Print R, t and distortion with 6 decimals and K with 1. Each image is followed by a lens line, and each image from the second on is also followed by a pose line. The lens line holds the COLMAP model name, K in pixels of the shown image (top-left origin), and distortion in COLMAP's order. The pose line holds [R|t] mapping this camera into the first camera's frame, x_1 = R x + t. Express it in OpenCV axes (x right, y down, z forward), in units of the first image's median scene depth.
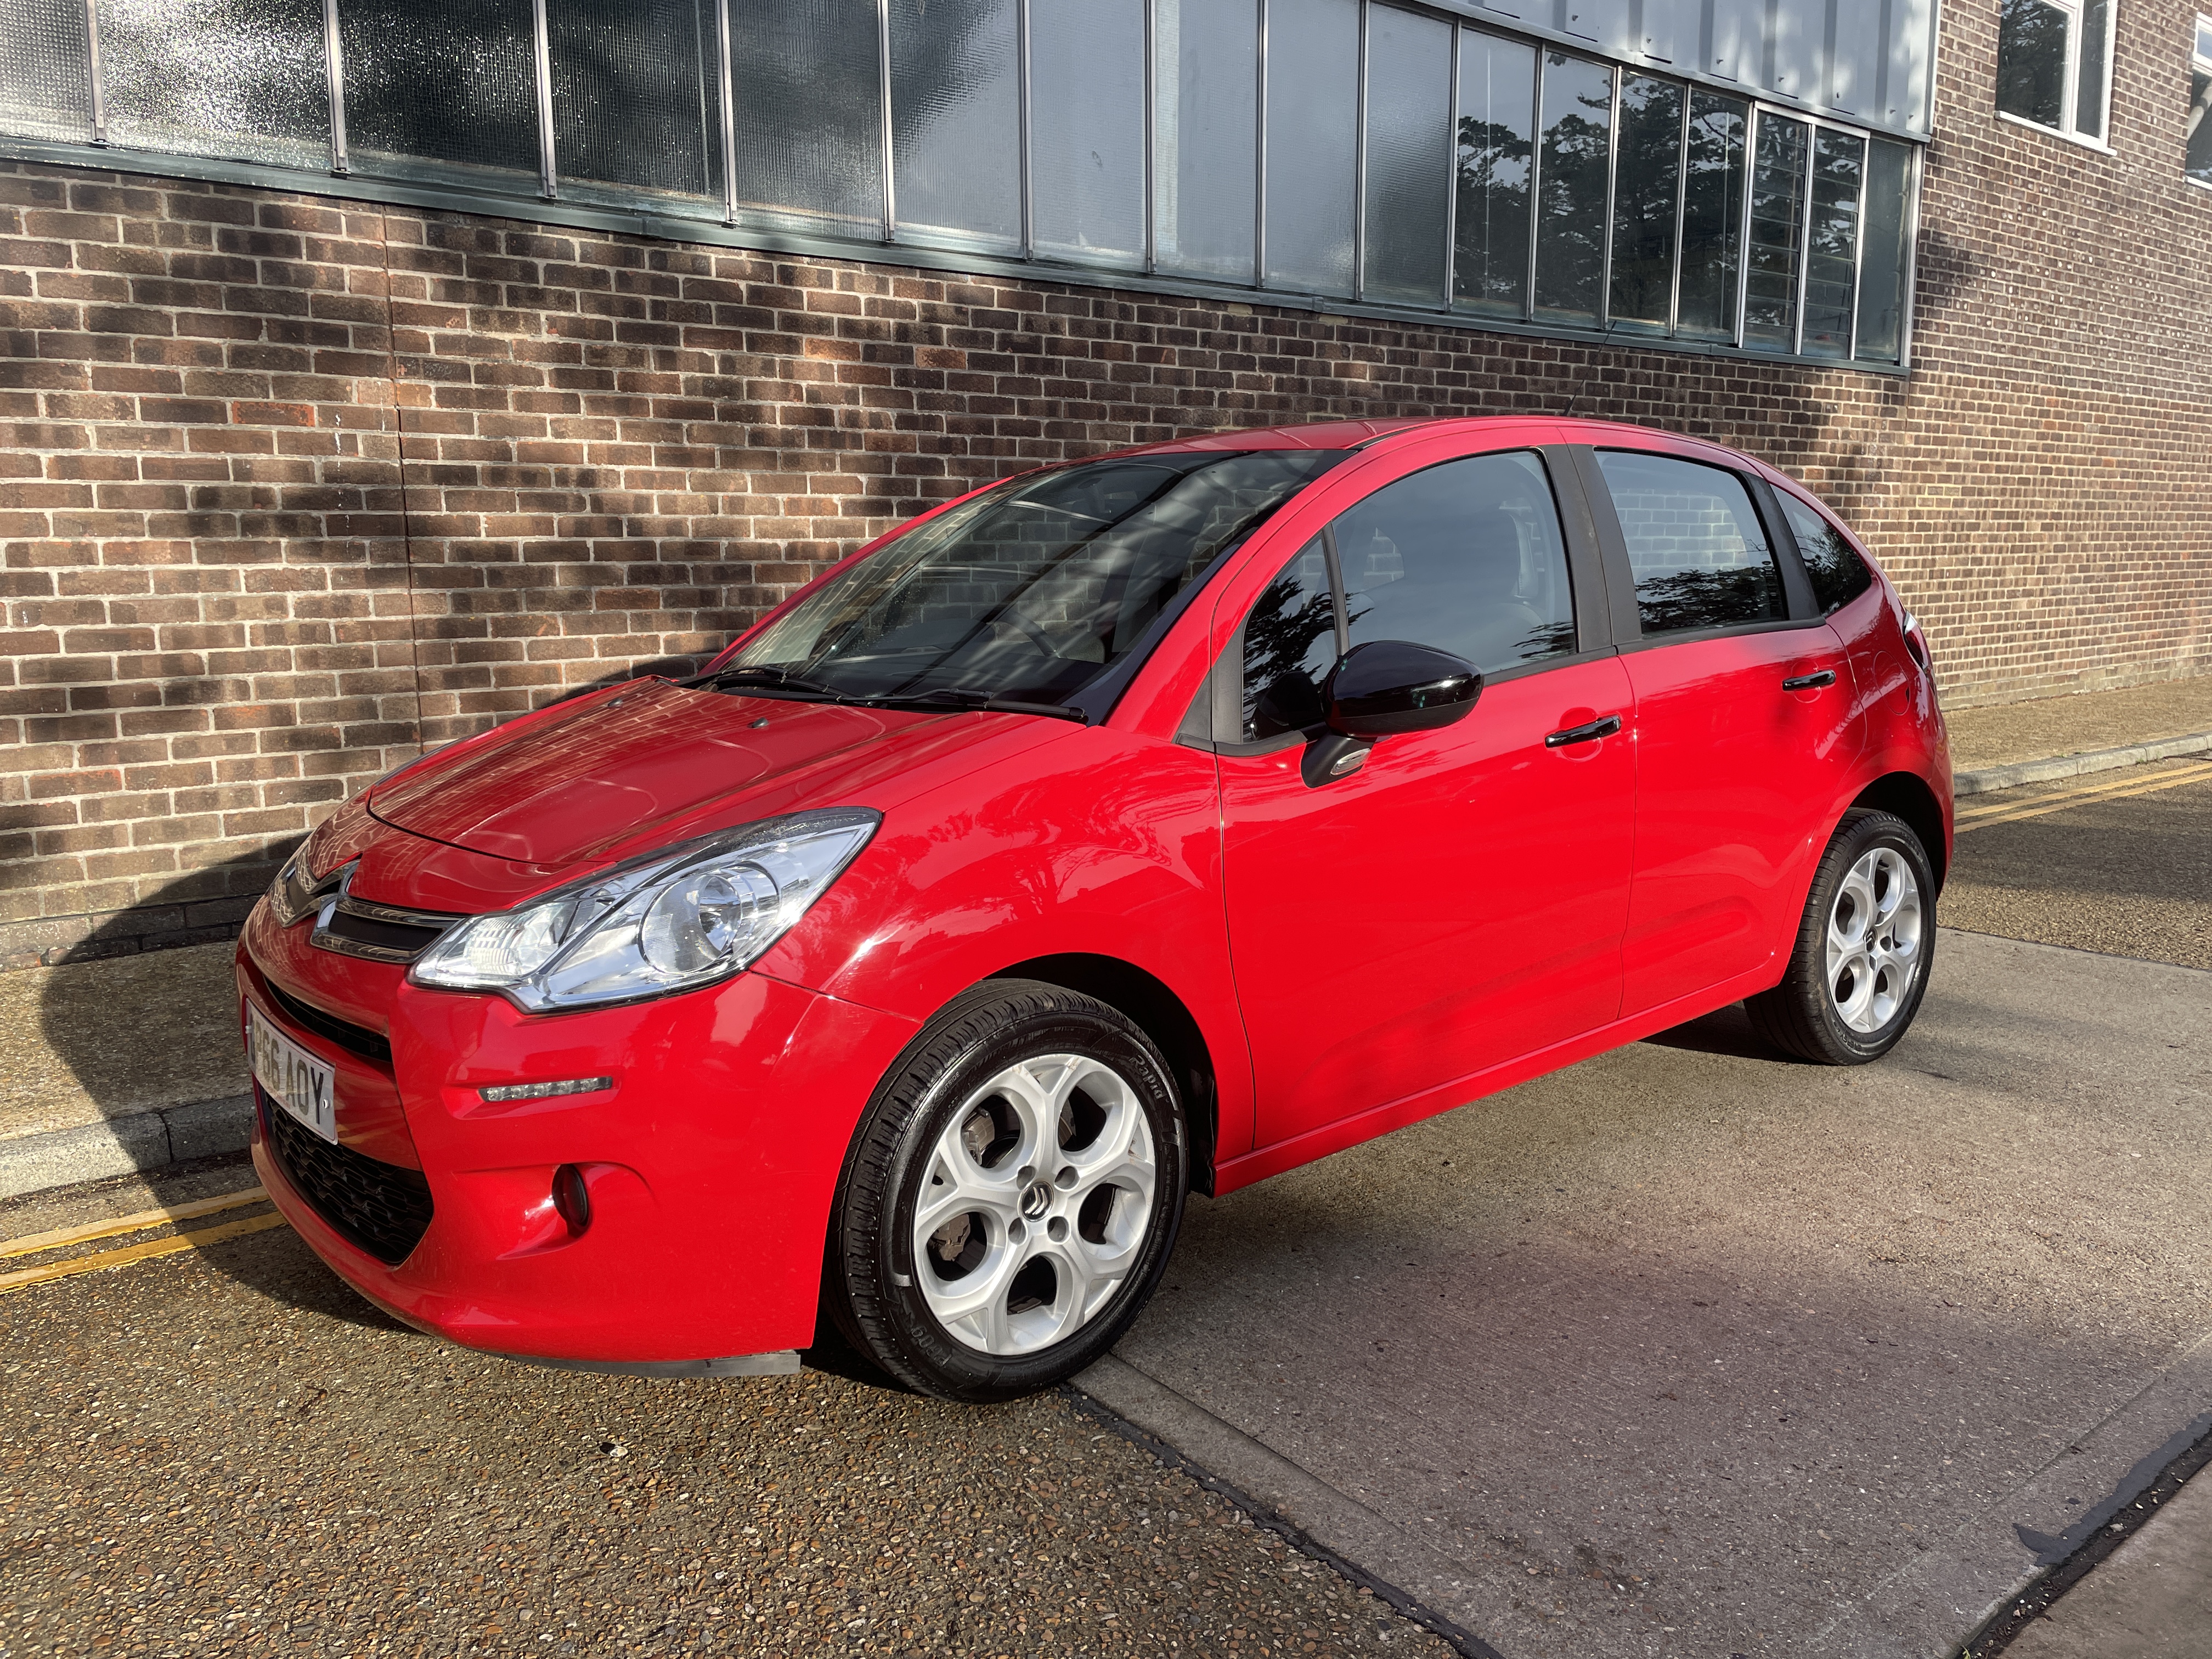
lens RADIAL K [[1664.1, 0, 1098.3], [0, 1664.1, 795.8], [0, 0, 1]] dist [0.086025, -0.111765]
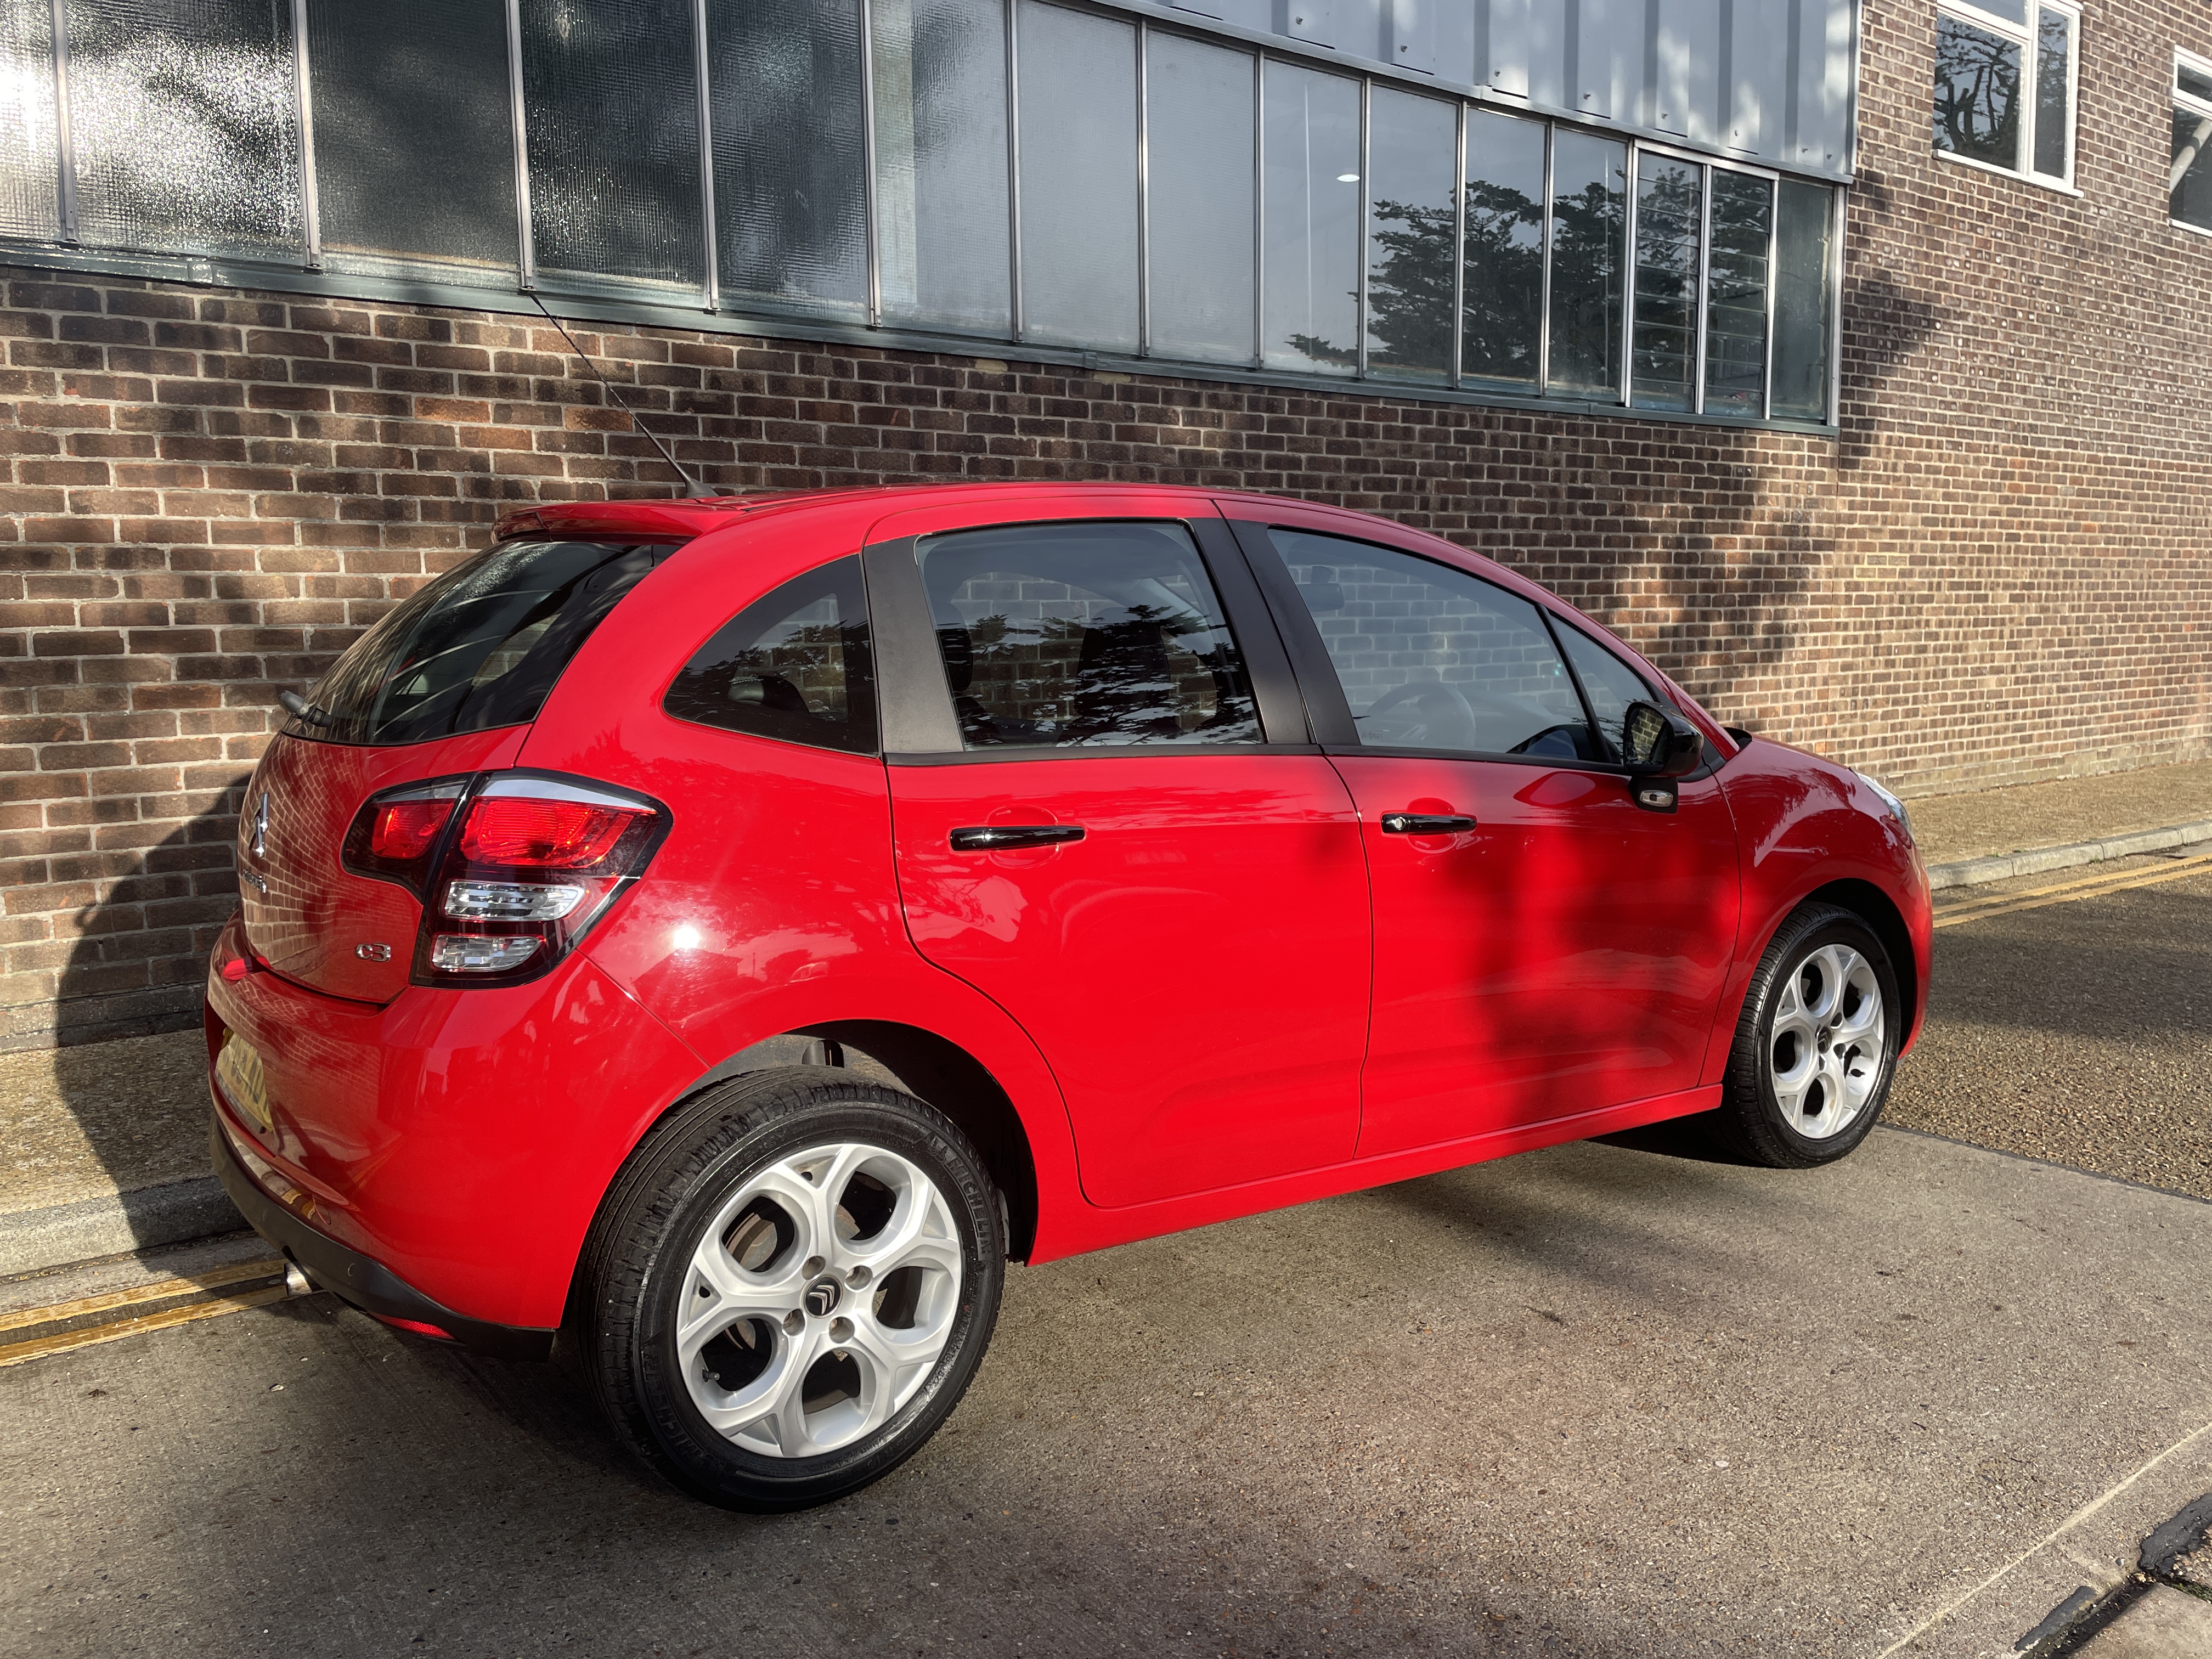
lens RADIAL K [[1664.1, 0, 1117.4], [0, 1664.1, 796.1], [0, 0, 1]] dist [0.086025, -0.111765]
pose [[0.999254, -0.003389, -0.038475, 0.192134], [0.001721, 0.999060, -0.043309, -0.022681], [0.038586, 0.043210, 0.998321, 0.124795]]
